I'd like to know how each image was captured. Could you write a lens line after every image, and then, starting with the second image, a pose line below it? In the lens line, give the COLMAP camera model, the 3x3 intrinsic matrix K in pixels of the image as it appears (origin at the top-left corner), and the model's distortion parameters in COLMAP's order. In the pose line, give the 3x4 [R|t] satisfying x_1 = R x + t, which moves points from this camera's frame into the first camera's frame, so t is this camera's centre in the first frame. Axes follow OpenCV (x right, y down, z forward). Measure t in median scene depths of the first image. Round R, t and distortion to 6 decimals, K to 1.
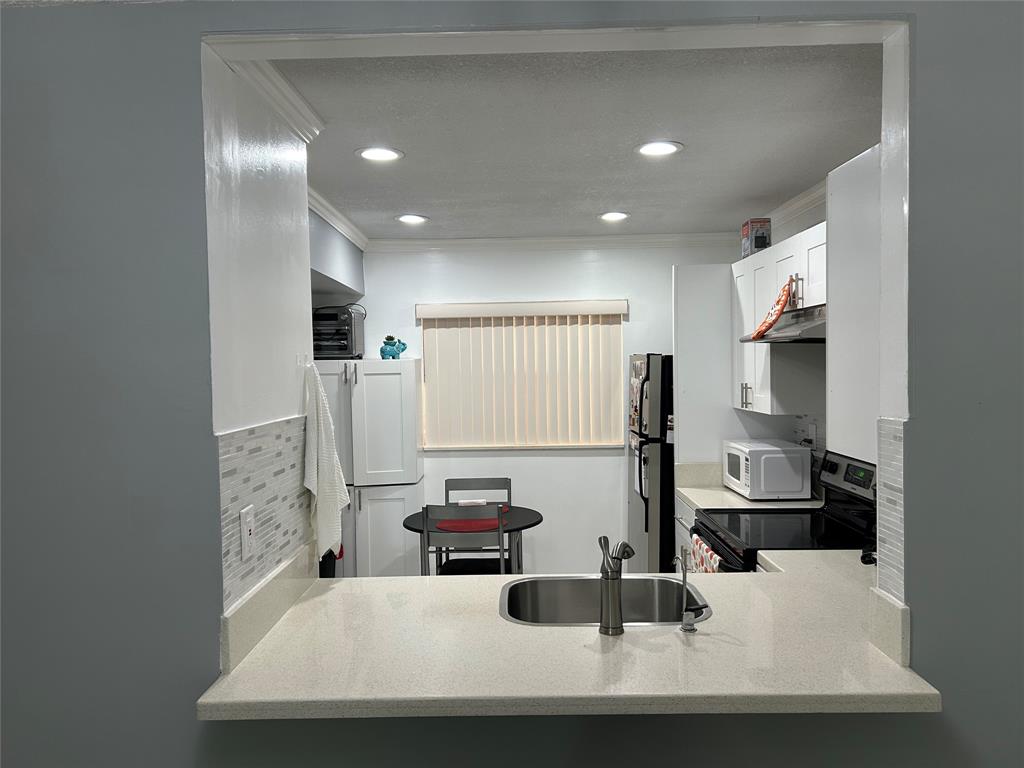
lens RADIAL K [[761.9, 0, 508.5], [0, 761.9, 389.1], [0, 0, 1]] dist [0.008772, -0.006869]
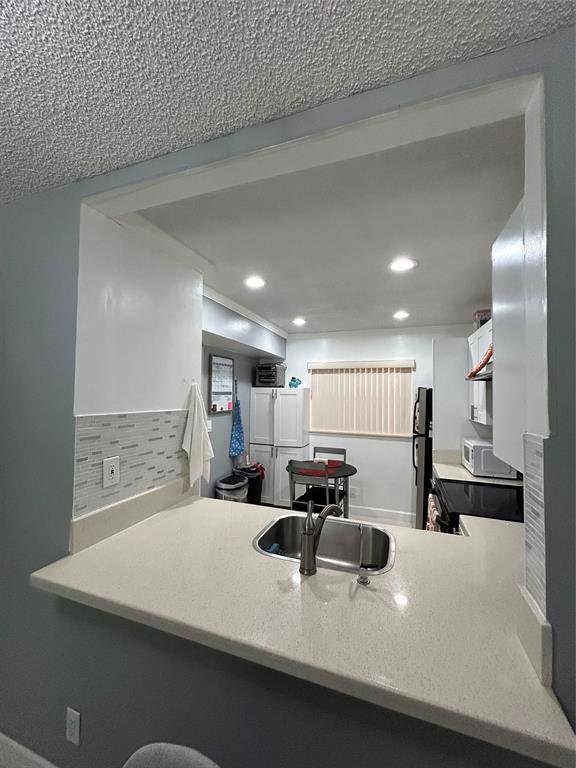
lens RADIAL K [[310.6, 0, 287.4], [0, 310.6, 384.9], [0, 0, 1]] dist [-0.001897, 0.000482]
pose [[0.945013, 0.020552, -0.326386, 0.129106], [-0.041244, 0.997544, -0.056605, 0.003188], [0.324421, 0.066954, 0.943540, 0.192146]]
